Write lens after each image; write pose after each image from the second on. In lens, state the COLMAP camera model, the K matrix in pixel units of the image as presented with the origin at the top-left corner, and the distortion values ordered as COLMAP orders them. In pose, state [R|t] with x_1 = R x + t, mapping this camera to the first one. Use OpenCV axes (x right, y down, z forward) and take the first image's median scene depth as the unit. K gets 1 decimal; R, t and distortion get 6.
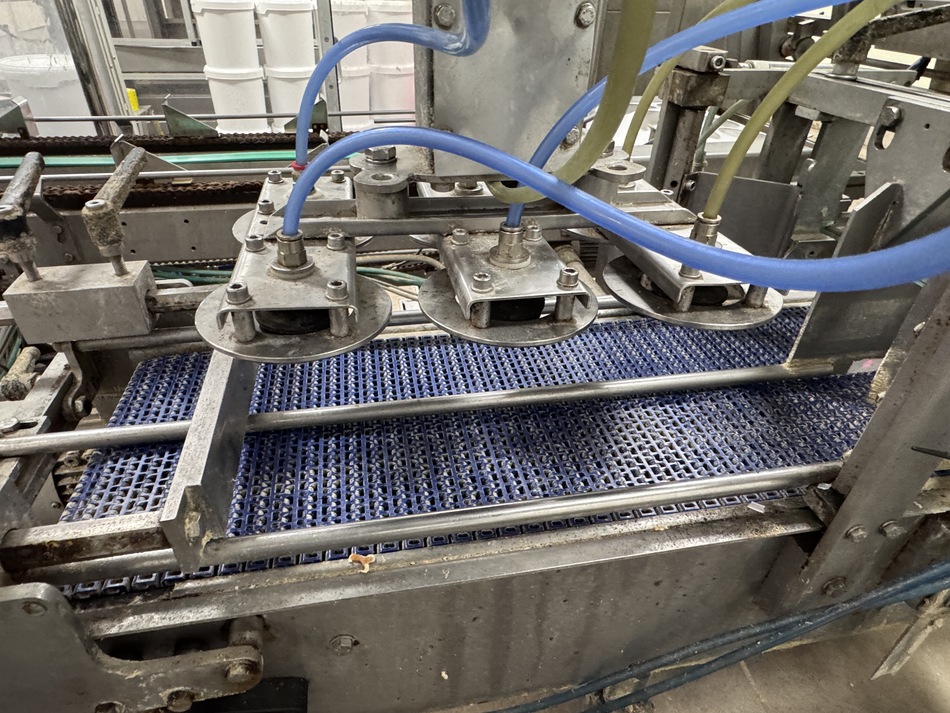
lens RADIAL K [[555.9, 0, 465.3], [0, 555.9, 355.0], [0, 0, 1]] dist [-0.008606, -0.000951]
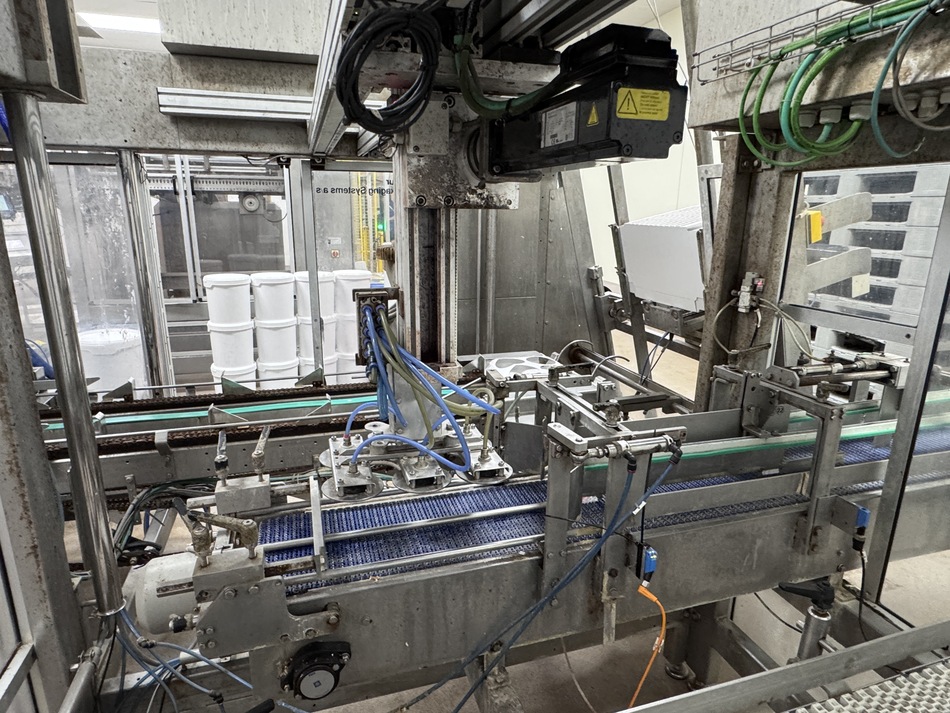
lens RADIAL K [[555.9, 0, 467.6], [0, 555.9, 360.6], [0, 0, 1]] dist [-0.008606, -0.000951]
pose [[0.994414, -0.045797, 0.095100, 0.047250], [0.074666, 0.942038, -0.327091, 0.219446], [-0.074608, 0.332365, 0.940195, -1.520245]]
